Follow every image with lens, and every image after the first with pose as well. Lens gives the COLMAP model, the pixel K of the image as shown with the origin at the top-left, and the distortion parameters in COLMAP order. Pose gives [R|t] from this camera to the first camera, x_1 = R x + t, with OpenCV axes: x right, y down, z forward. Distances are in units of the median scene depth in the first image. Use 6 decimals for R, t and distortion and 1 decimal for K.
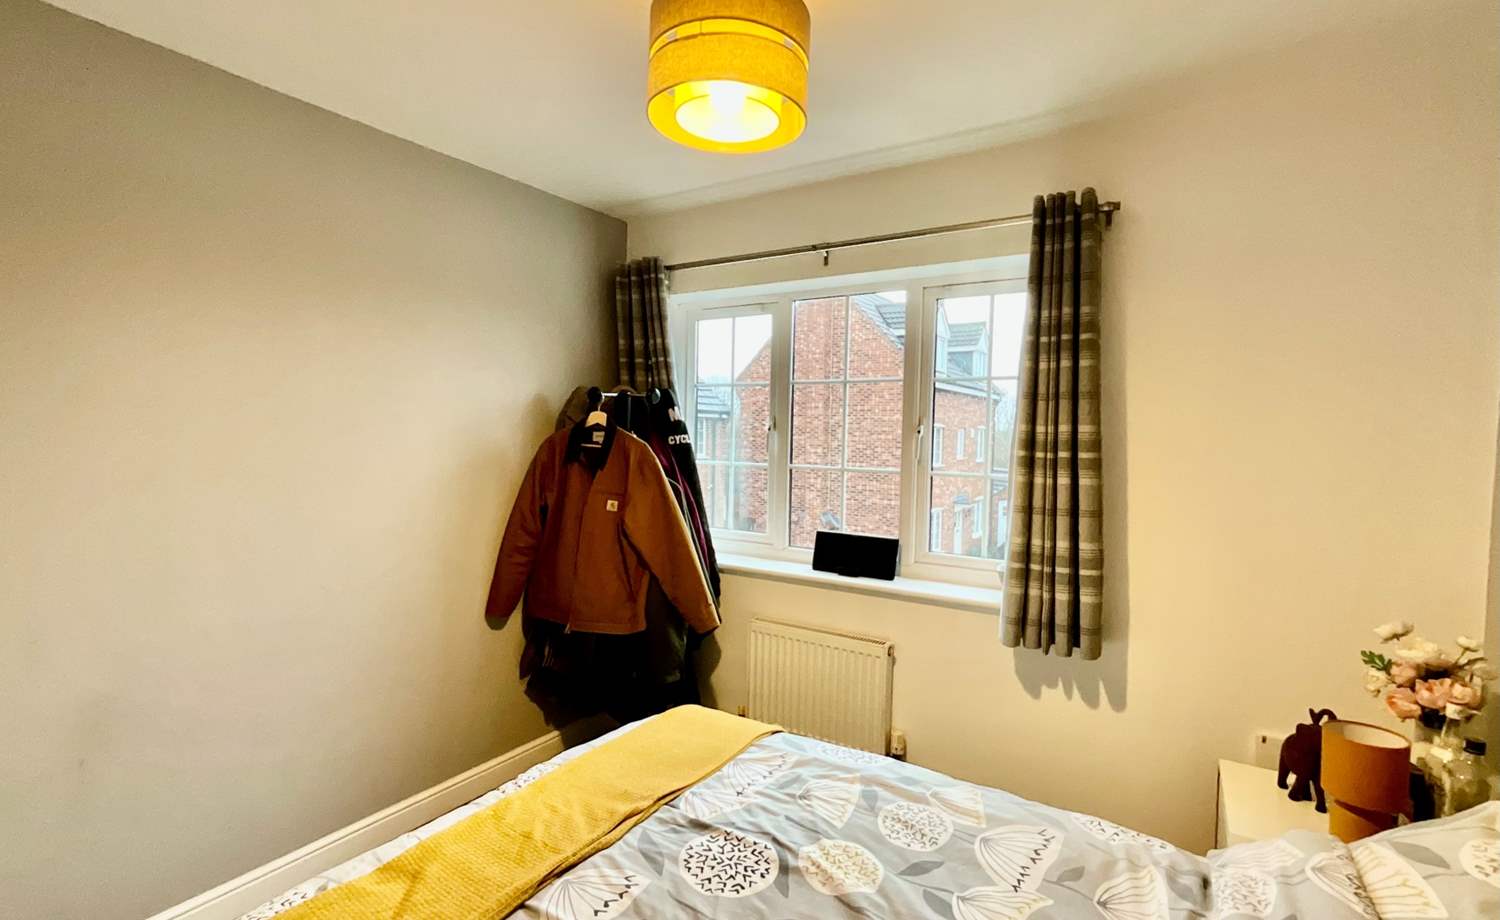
lens RADIAL K [[662.5, 0, 750.0], [0, 662.5, 460.0], [0, 0, 1]] dist [-0.000797, 0.000267]
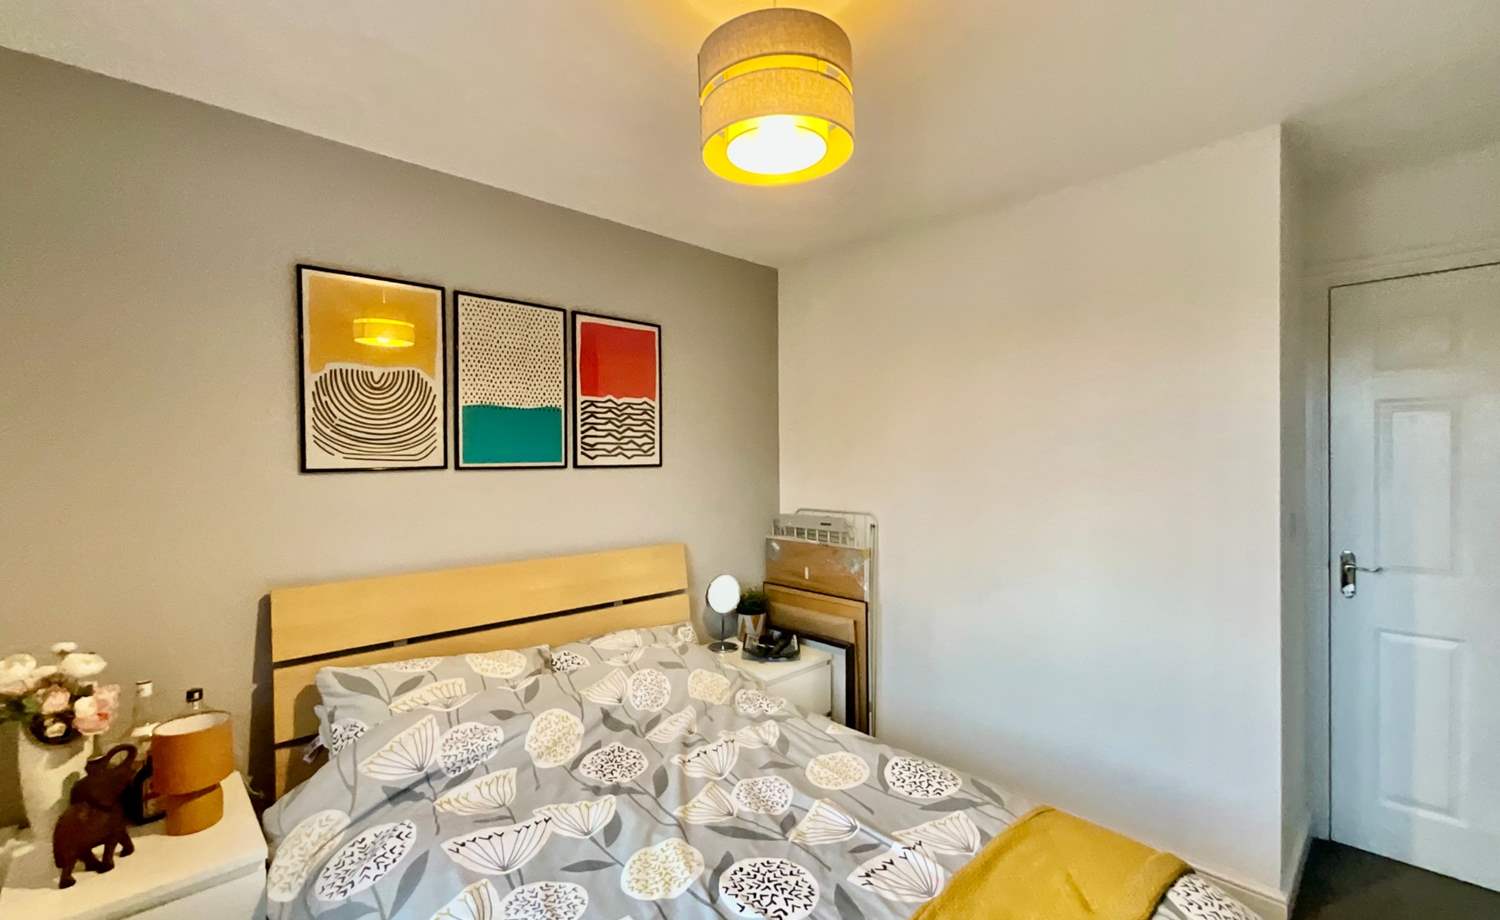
lens RADIAL K [[662.5, 0, 750.0], [0, 662.5, 460.0], [0, 0, 1]] dist [-0.000797, 0.000267]
pose [[-0.971087, -0.009326, 0.238544, -0.152963], [0.003622, 0.998546, 0.053785, -0.052239], [-0.238698, 0.053094, -0.969641, 1.262690]]
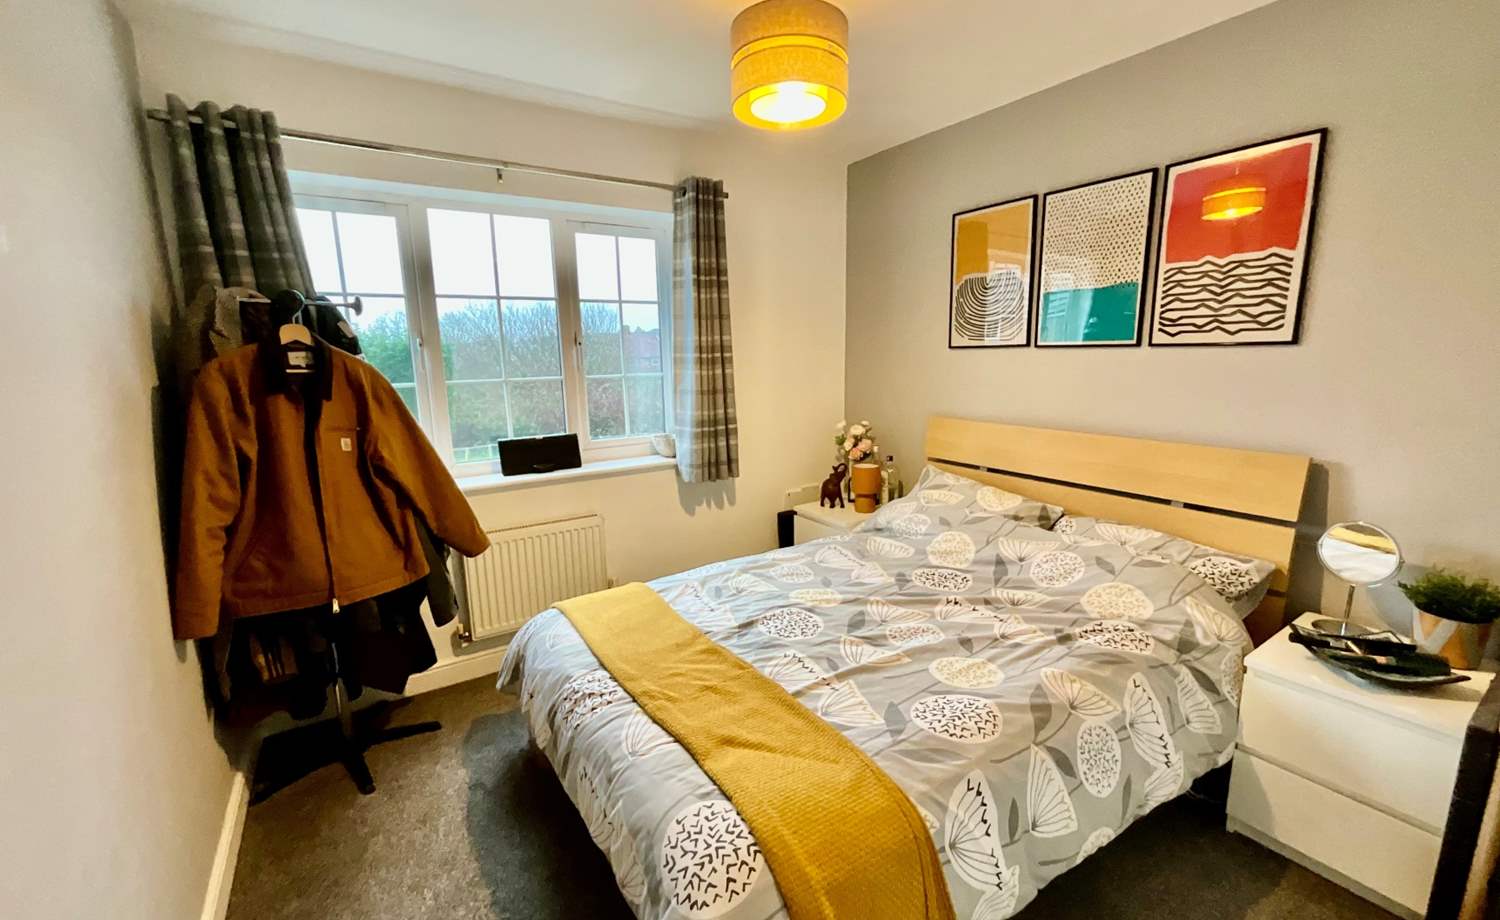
lens RADIAL K [[596.1, 0, 708.8], [0, 596.1, 458.4], [0, 0, 1]] dist [0.016106, 0.000140]
pose [[0.461434, -0.185321, 0.867603, -0.818598], [0.067240, 0.982432, 0.174087, -0.014917], [-0.884623, -0.021992, 0.465788, 0.349569]]
